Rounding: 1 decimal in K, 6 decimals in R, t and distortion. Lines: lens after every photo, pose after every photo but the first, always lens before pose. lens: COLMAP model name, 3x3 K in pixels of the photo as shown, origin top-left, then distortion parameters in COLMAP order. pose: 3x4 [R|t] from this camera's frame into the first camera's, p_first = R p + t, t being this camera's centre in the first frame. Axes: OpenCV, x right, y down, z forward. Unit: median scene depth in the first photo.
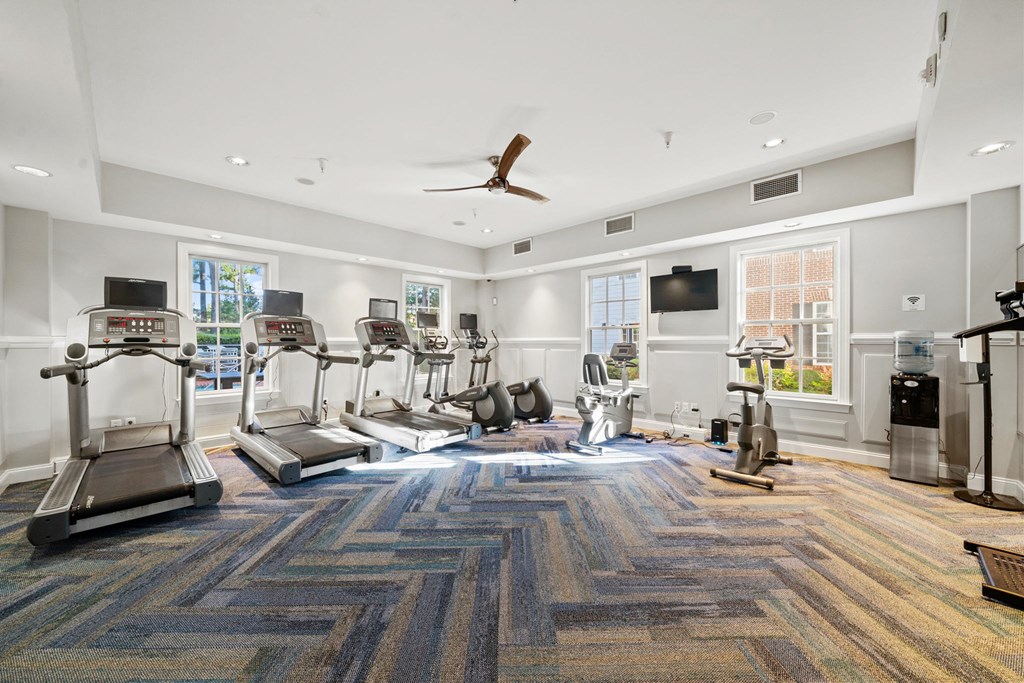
lens RADIAL K [[375.4, 0, 513.7], [0, 375.4, 340.2], [0, 0, 1]] dist [-0.002625, 0.000171]
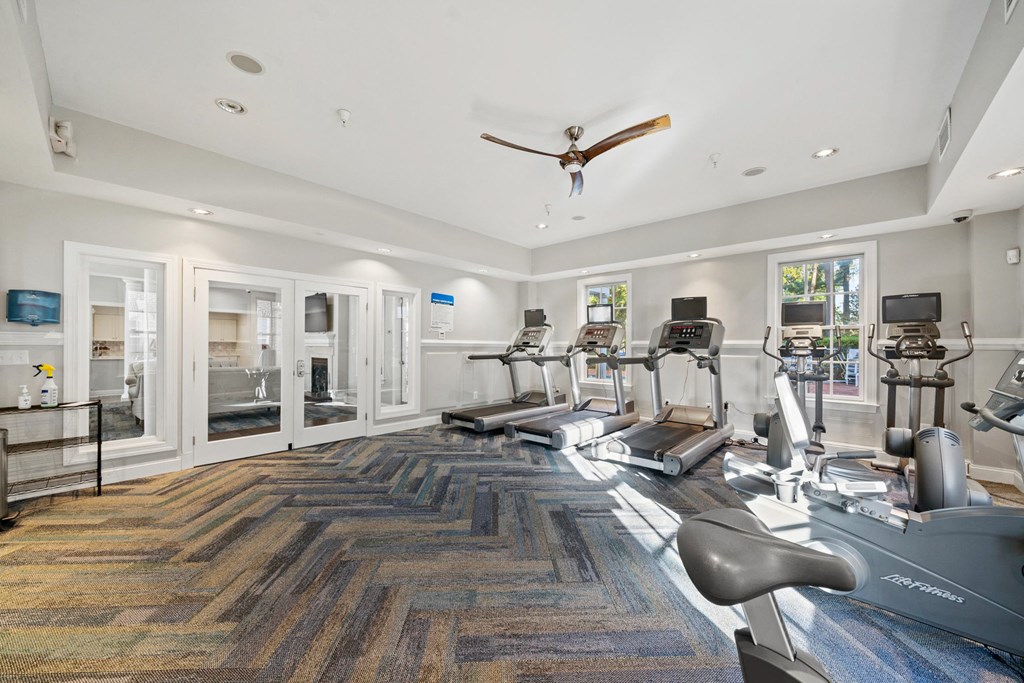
lens RADIAL K [[375.4, 0, 513.4], [0, 375.4, 345.1], [0, 0, 1]] dist [-0.002625, 0.000171]
pose [[0.042330, 0.005120, -0.999091, 0.756055], [0.001149, 0.999986, 0.005173, -0.000580], [0.999103, -0.001367, 0.042324, 0.778118]]
